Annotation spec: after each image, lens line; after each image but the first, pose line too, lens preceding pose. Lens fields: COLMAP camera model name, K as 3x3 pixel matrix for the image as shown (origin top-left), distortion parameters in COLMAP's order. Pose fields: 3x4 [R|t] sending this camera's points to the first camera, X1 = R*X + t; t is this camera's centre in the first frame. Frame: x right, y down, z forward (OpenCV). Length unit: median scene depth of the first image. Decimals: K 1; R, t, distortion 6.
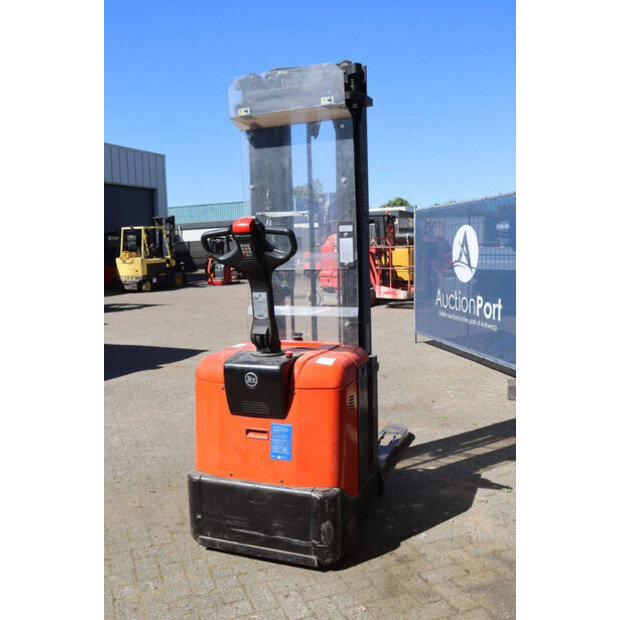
lens RADIAL K [[586.5, 0, 309.1], [0, 586.5, 309.4], [0, 0, 1]] dist [-0.058417, 0.000000]
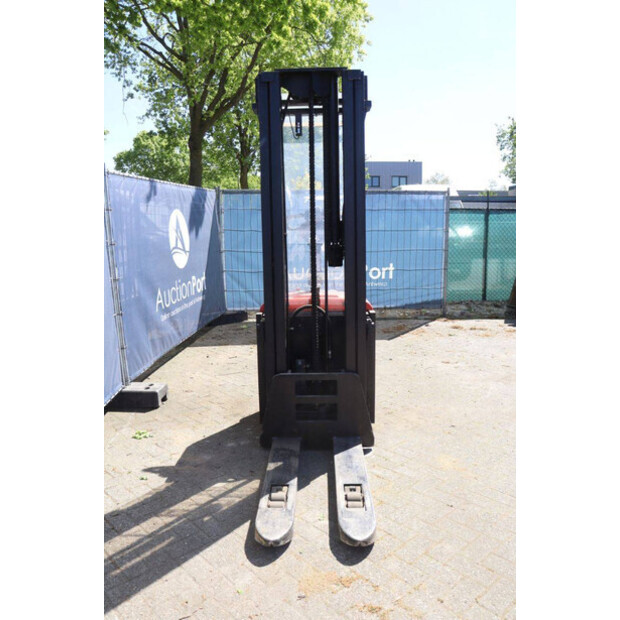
lens RADIAL K [[527.5, 0, 309.9], [0, 527.5, 310.8], [0, 0, 1]] dist [-0.092454, -0.002401]
pose [[-0.933725, 0.099858, -0.343781, 0.341856], [0.008250, 0.966056, 0.258201, -0.191966], [0.357895, 0.238252, -0.902855, 1.782022]]
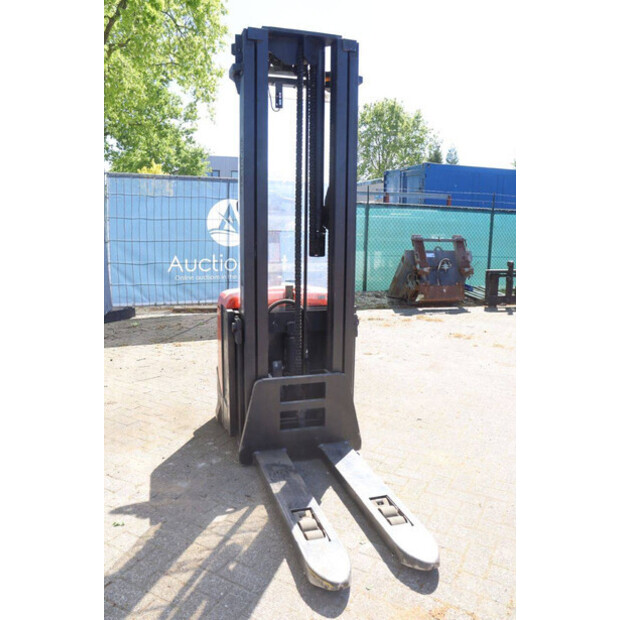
lens RADIAL K [[506.4, 0, 313.5], [0, 506.4, 314.4], [0, 0, 1]] dist [-0.118788, 0.078485]
pose [[-0.770858, 0.131738, -0.623236, 0.497452], [-0.057197, 0.960115, 0.273692, -0.159121], [0.634434, 0.246625, -0.732578, 1.543725]]
